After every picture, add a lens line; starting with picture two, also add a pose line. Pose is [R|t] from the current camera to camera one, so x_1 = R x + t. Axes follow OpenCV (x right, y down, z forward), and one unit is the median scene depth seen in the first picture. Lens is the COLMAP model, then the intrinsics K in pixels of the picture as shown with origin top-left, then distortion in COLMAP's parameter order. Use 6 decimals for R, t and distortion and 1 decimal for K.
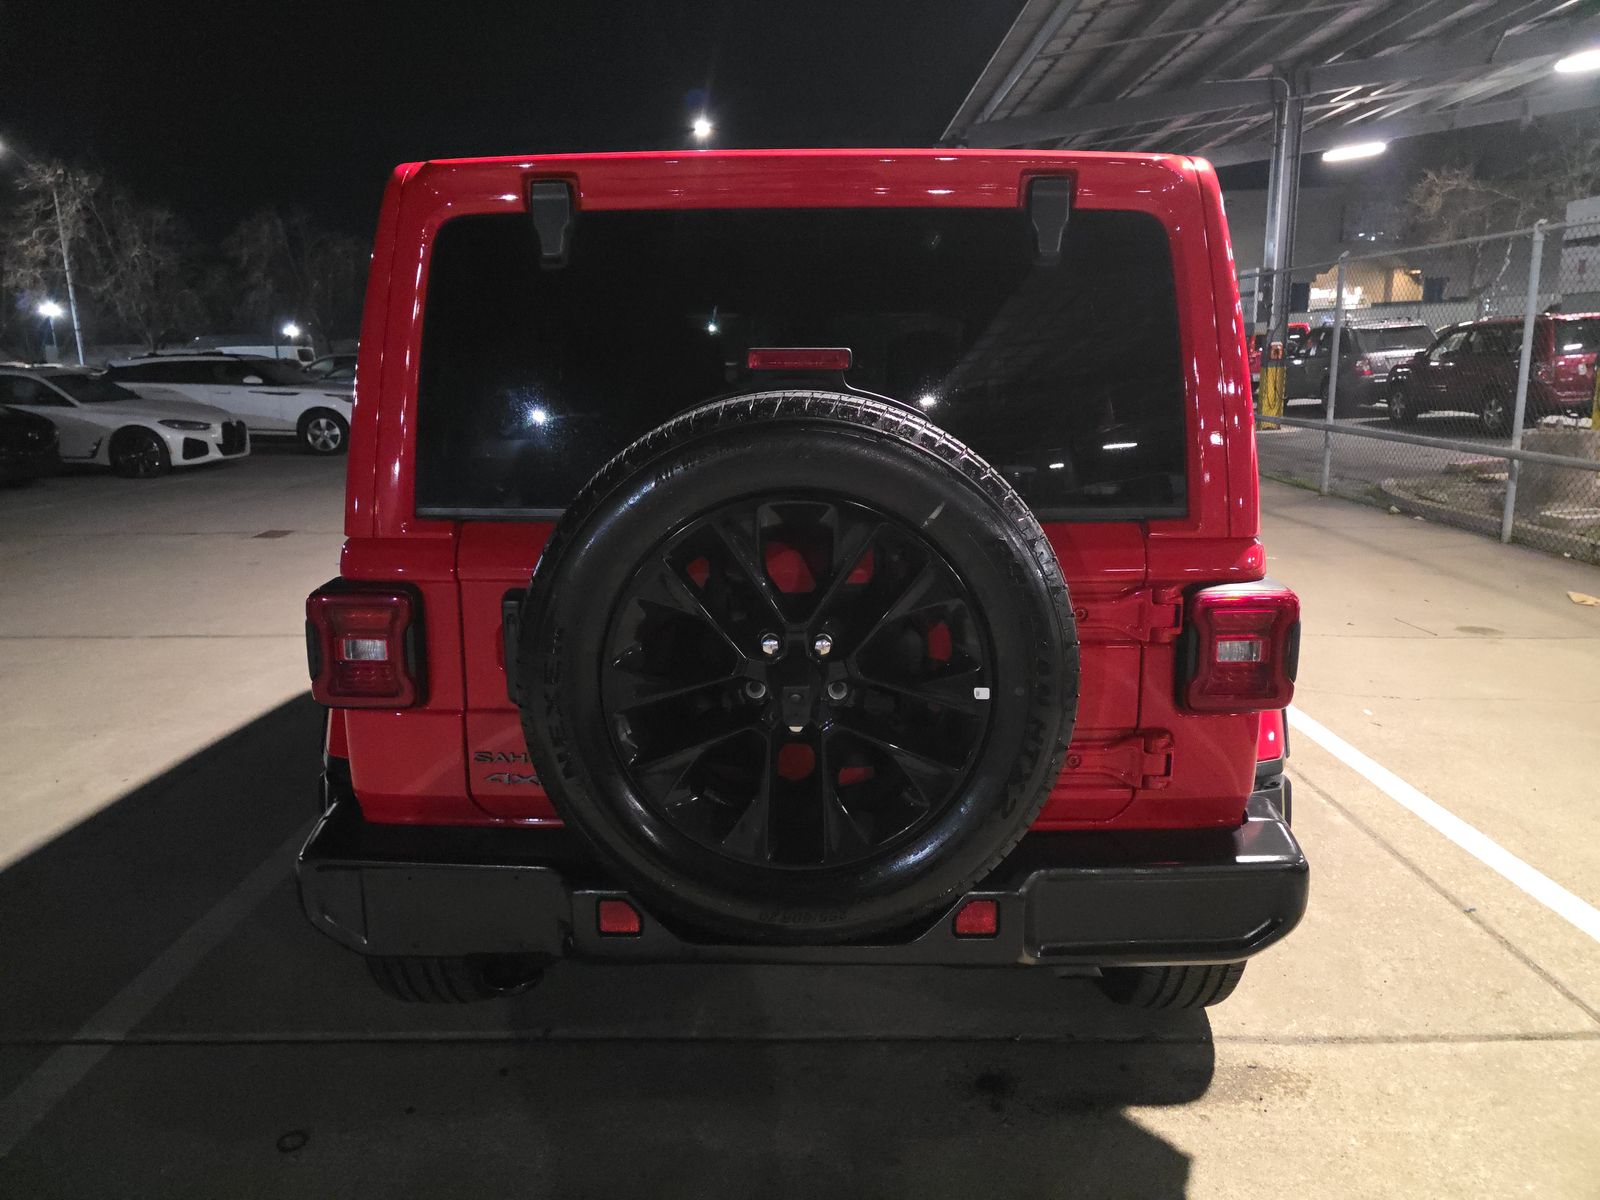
lens RADIAL K [[1118.8, 0, 799.7], [0, 1118.8, 580.6], [0, 0, 1]] dist [0.021686, -0.002707]
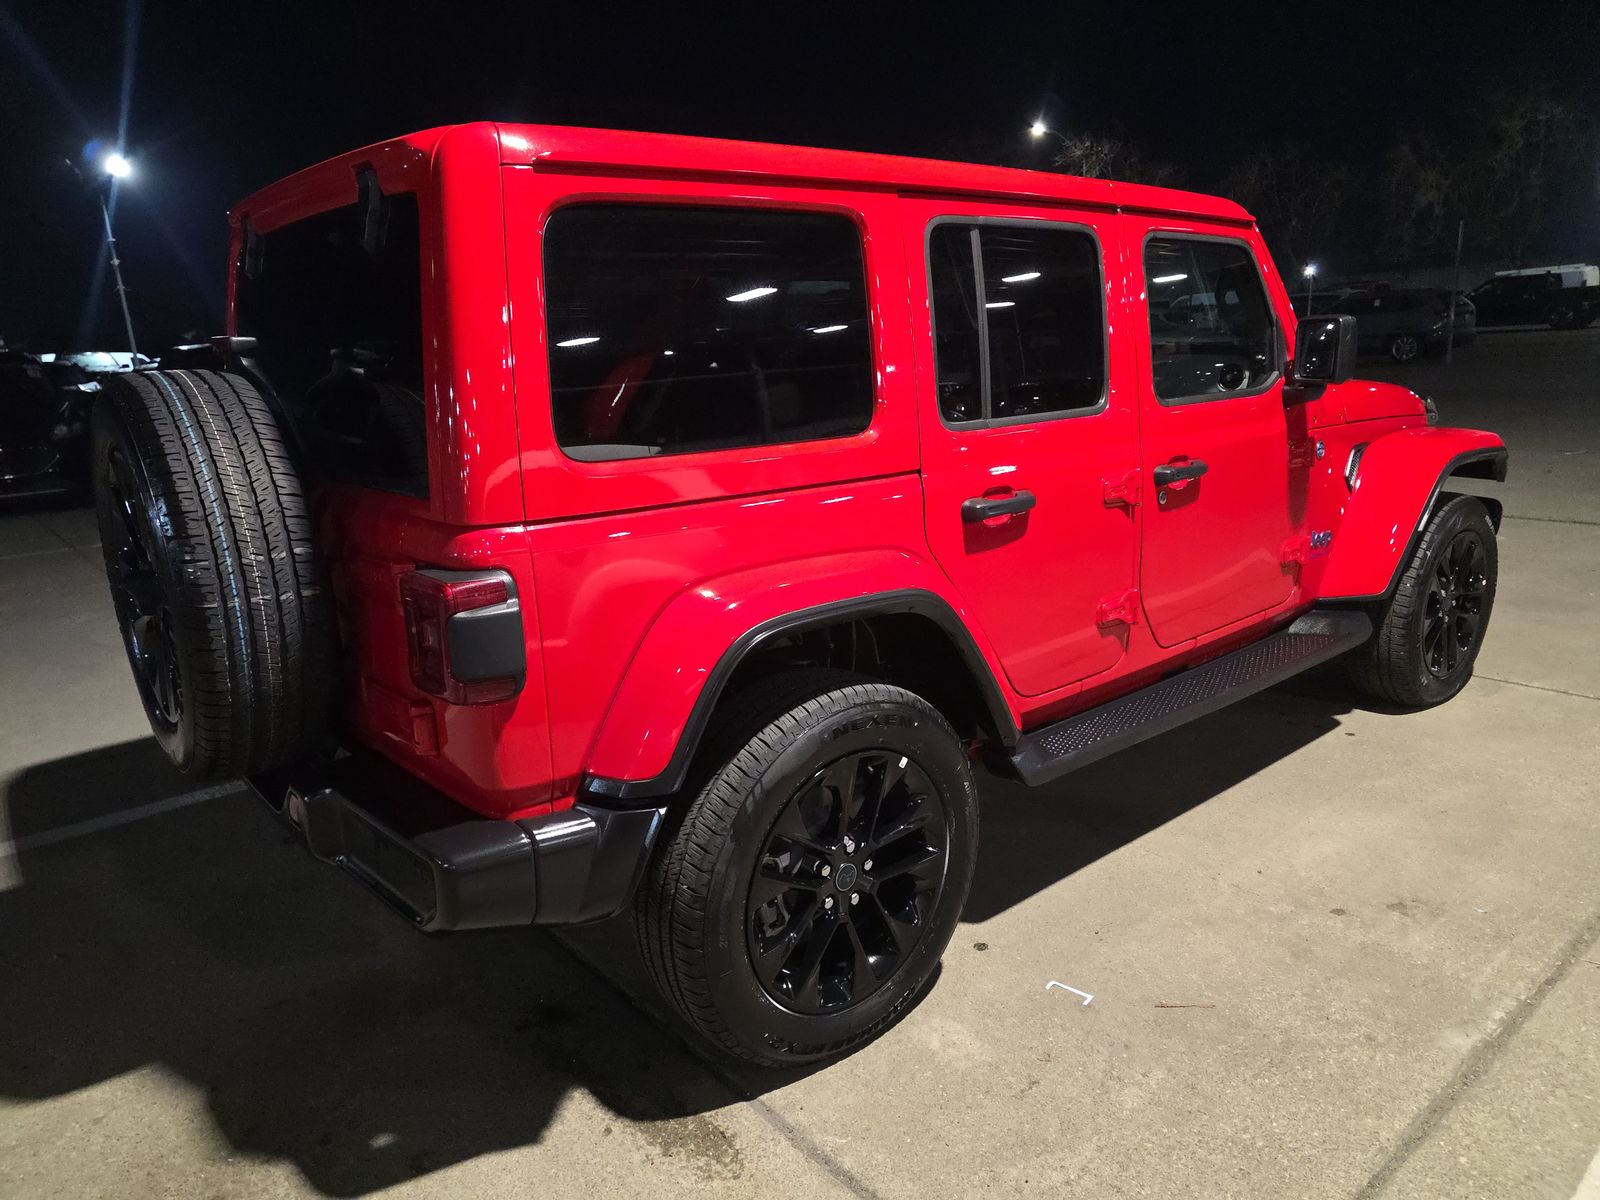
lens RADIAL K [[1066.9, 0, 800.0], [0, 1066.9, 600.0], [0, 0, 1]] dist [0.019182, 0.000056]
pose [[0.644316, 0.173537, -0.744810, 0.154109], [-0.108966, 0.984809, 0.135192, -0.019775], [0.756956, -0.005947, 0.653438, 0.070573]]
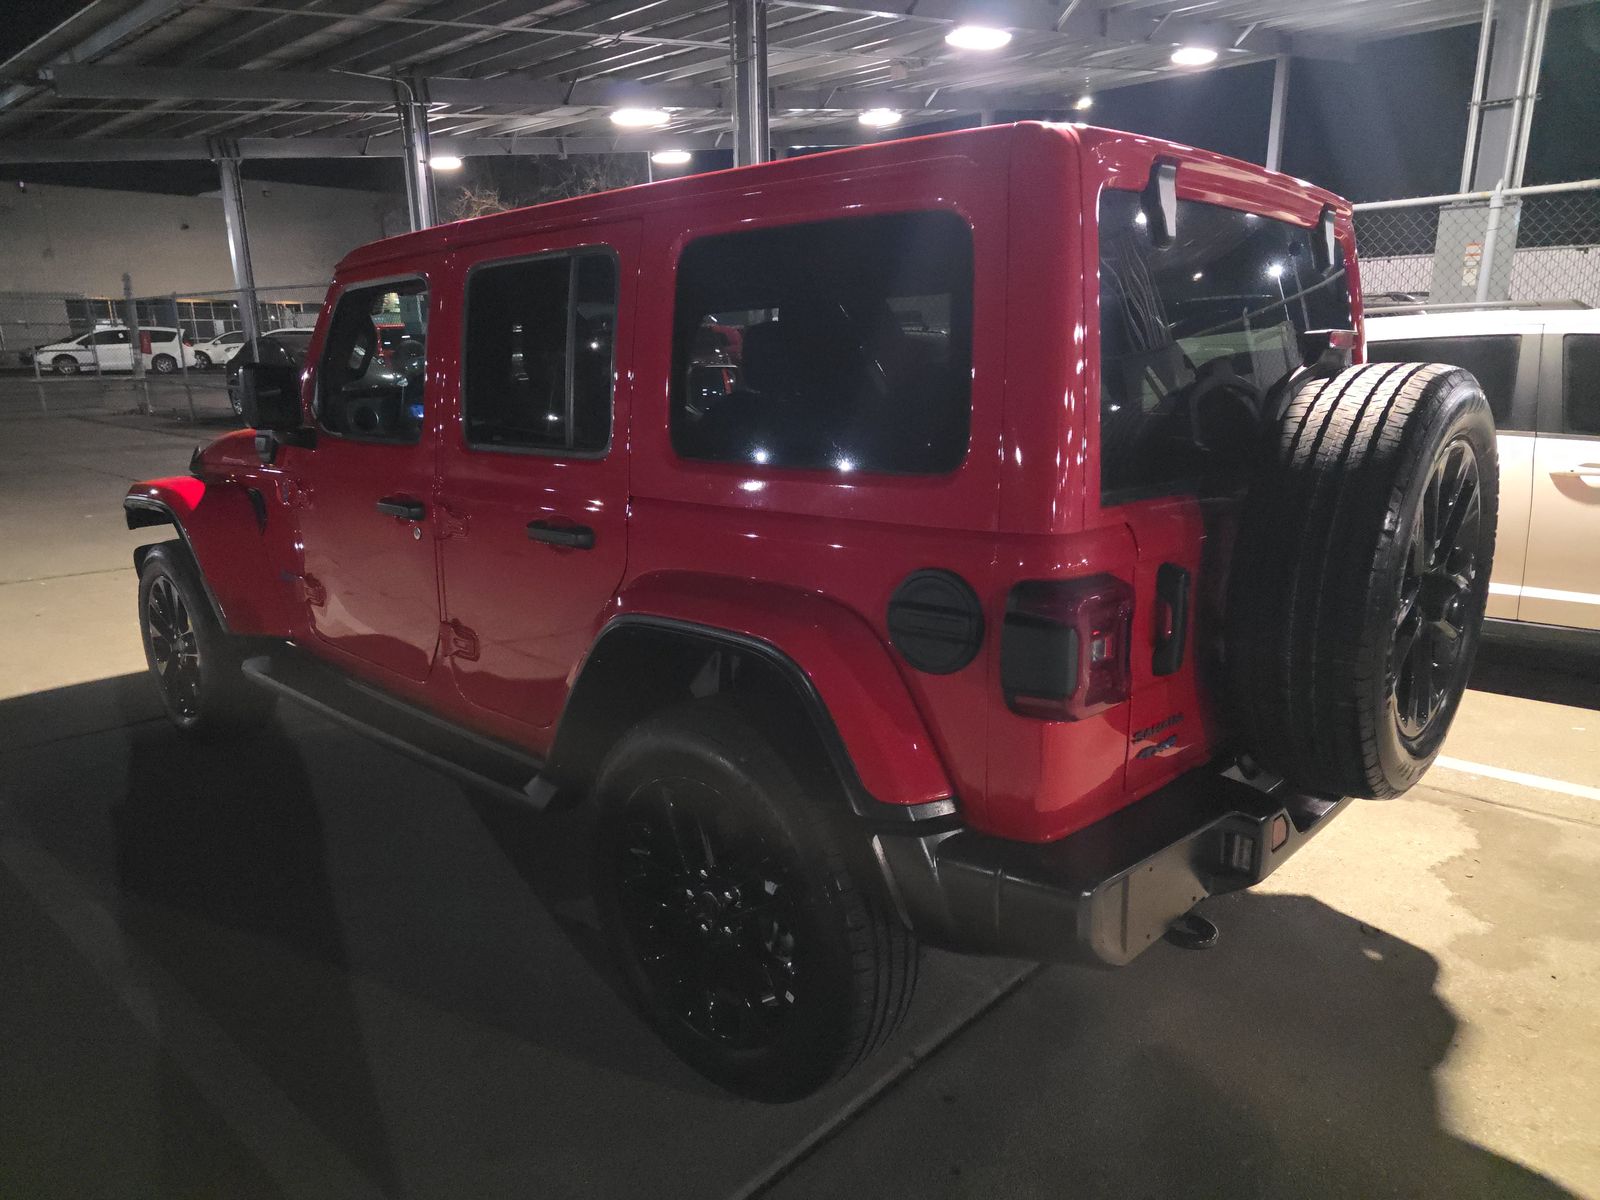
lens RADIAL K [[1066.9, 0, 800.0], [0, 1066.9, 600.0], [0, 0, 1]] dist [0.019182, 0.000056]
pose [[0.670029, -0.160583, 0.724758, -0.131767], [0.139193, 0.986183, 0.089824, -0.008767], [-0.729168, 0.040696, 0.683124, 0.069103]]
